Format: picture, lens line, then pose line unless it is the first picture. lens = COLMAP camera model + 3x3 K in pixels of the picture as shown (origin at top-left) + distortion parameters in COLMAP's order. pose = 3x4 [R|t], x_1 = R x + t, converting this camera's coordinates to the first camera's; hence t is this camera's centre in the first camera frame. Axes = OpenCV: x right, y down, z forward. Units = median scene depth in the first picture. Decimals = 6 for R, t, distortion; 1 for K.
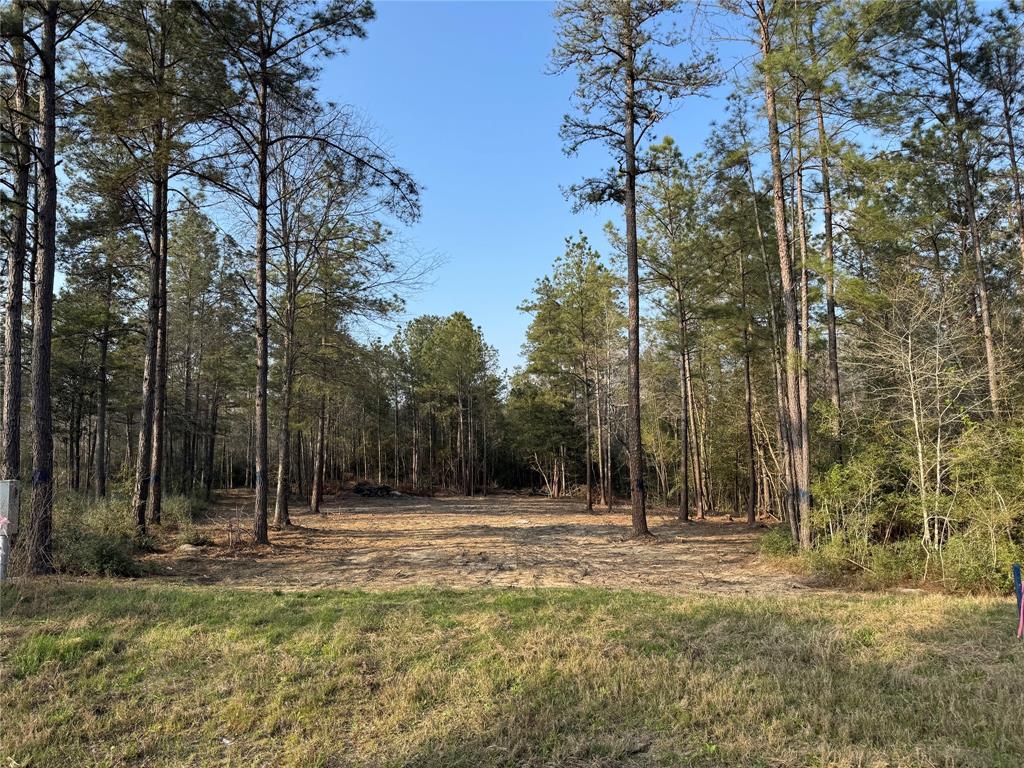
lens RADIAL K [[716.8, 0, 517.4], [0, 716.8, 389.1], [0, 0, 1]] dist [0.048415, -0.012965]
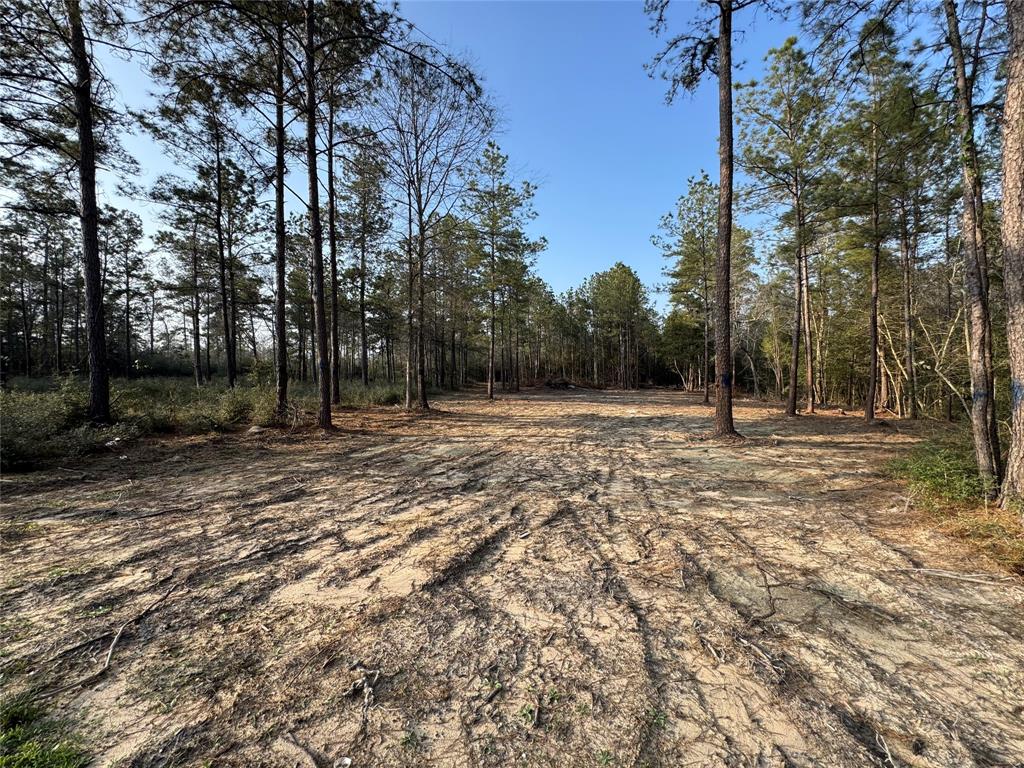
lens RADIAL K [[411.0, 0, 511.1], [0, 411.0, 387.2], [0, 0, 1]] dist [-0.006529, 0.000677]
pose [[0.922594, 0.014220, -0.385510, 0.094896], [0.041583, 0.989832, 0.136026, 0.047807], [0.383525, -0.141528, 0.912622, 0.334018]]
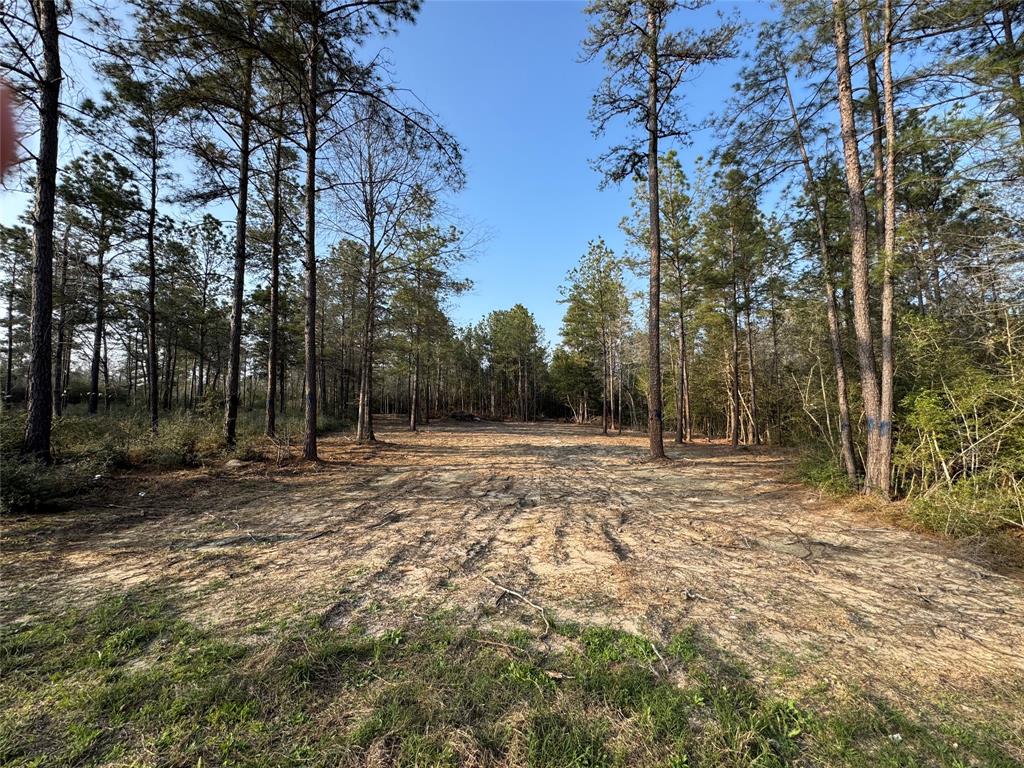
lens RADIAL K [[411.0, 0, 512.0], [0, 411.0, 386.4], [0, 0, 1]] dist [-0.006529, 0.000677]
pose [[0.993732, 0.009274, -0.111400, 0.010493], [-0.002422, 0.998105, 0.061482, 0.039147], [0.111759, -0.060827, 0.991872, 0.263030]]
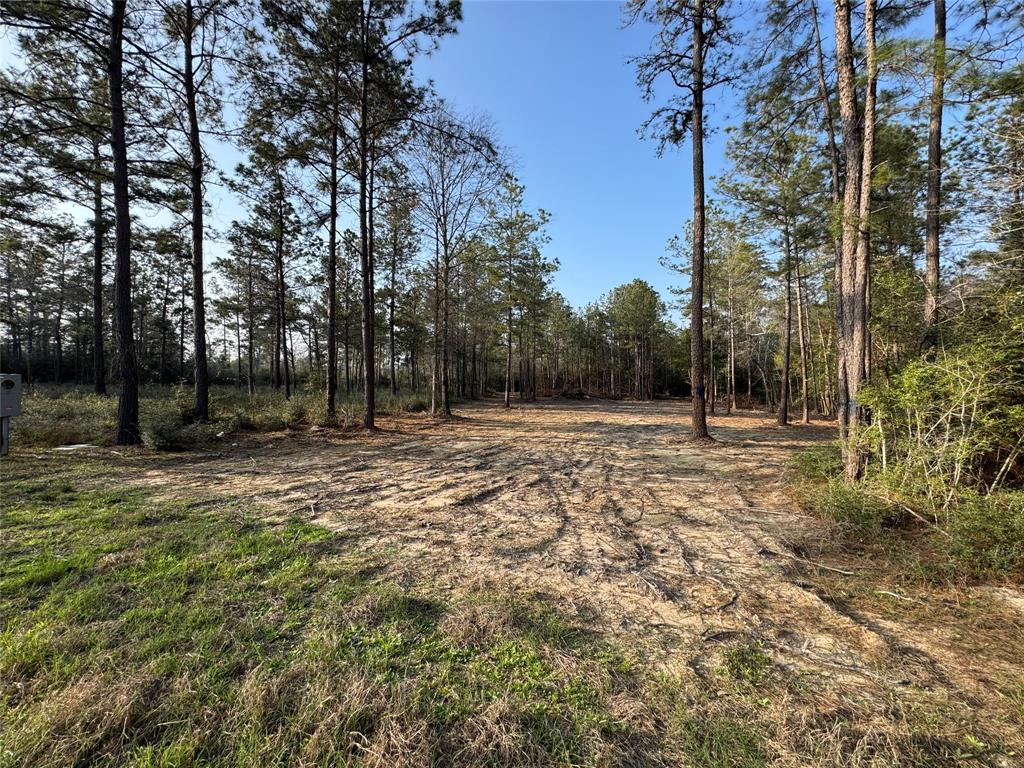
lens RADIAL K [[411.0, 0, 511.3], [0, 411.0, 386.2], [0, 0, 1]] dist [-0.006529, 0.000677]
pose [[0.901769, 0.010011, -0.432102, 0.143117], [0.040244, 0.993444, 0.107004, 0.037344], [0.430341, -0.113883, 0.895454, 0.259531]]
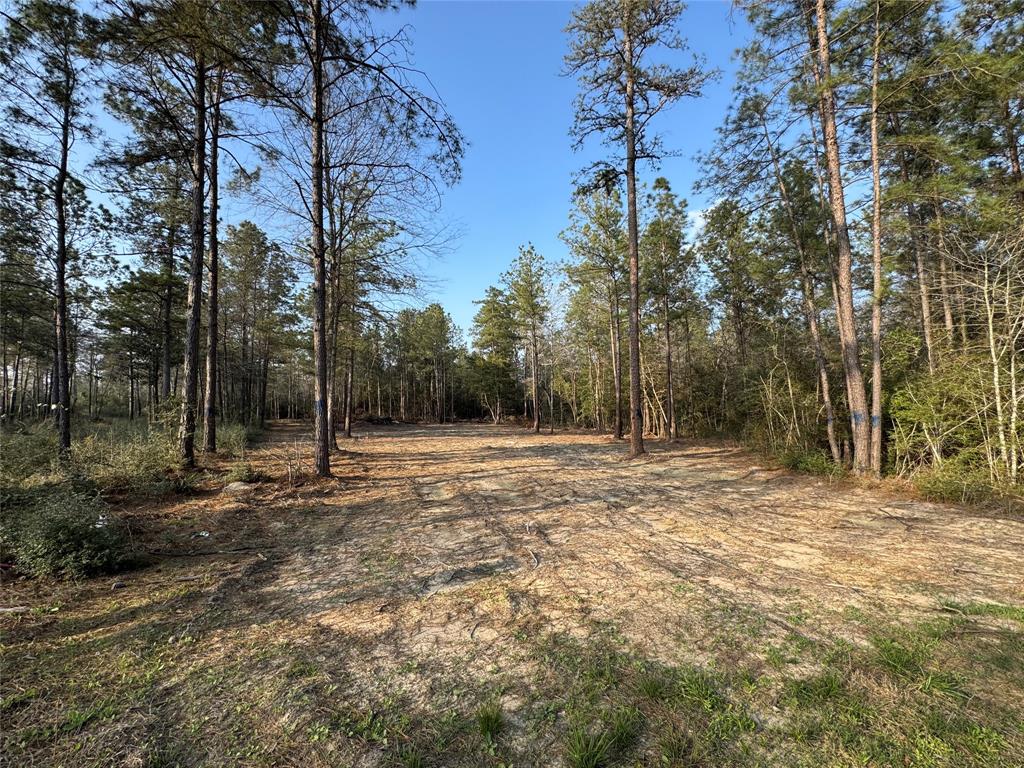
lens RADIAL K [[411.0, 0, 514.1], [0, 411.0, 383.2], [0, 0, 1]] dist [-0.006529, 0.000677]
pose [[0.988353, 0.004700, 0.152106, -0.116694], [-0.012655, 0.998599, 0.051375, 0.037335], [-0.151652, -0.052701, 0.987028, 0.269925]]
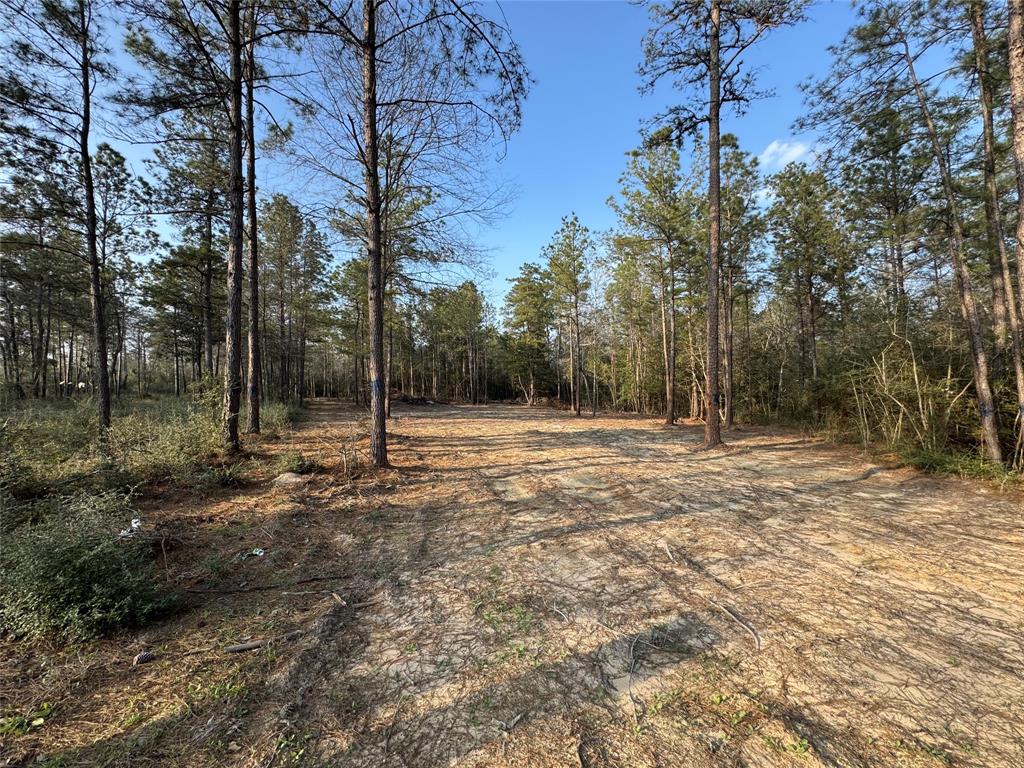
lens RADIAL K [[411.0, 0, 511.3], [0, 411.0, 387.2], [0, 0, 1]] dist [-0.006529, 0.000677]
pose [[0.996517, 0.009260, 0.082870, -0.150503], [-0.018206, 0.994000, 0.107858, 0.042577], [-0.081374, -0.108991, 0.990706, 0.326926]]
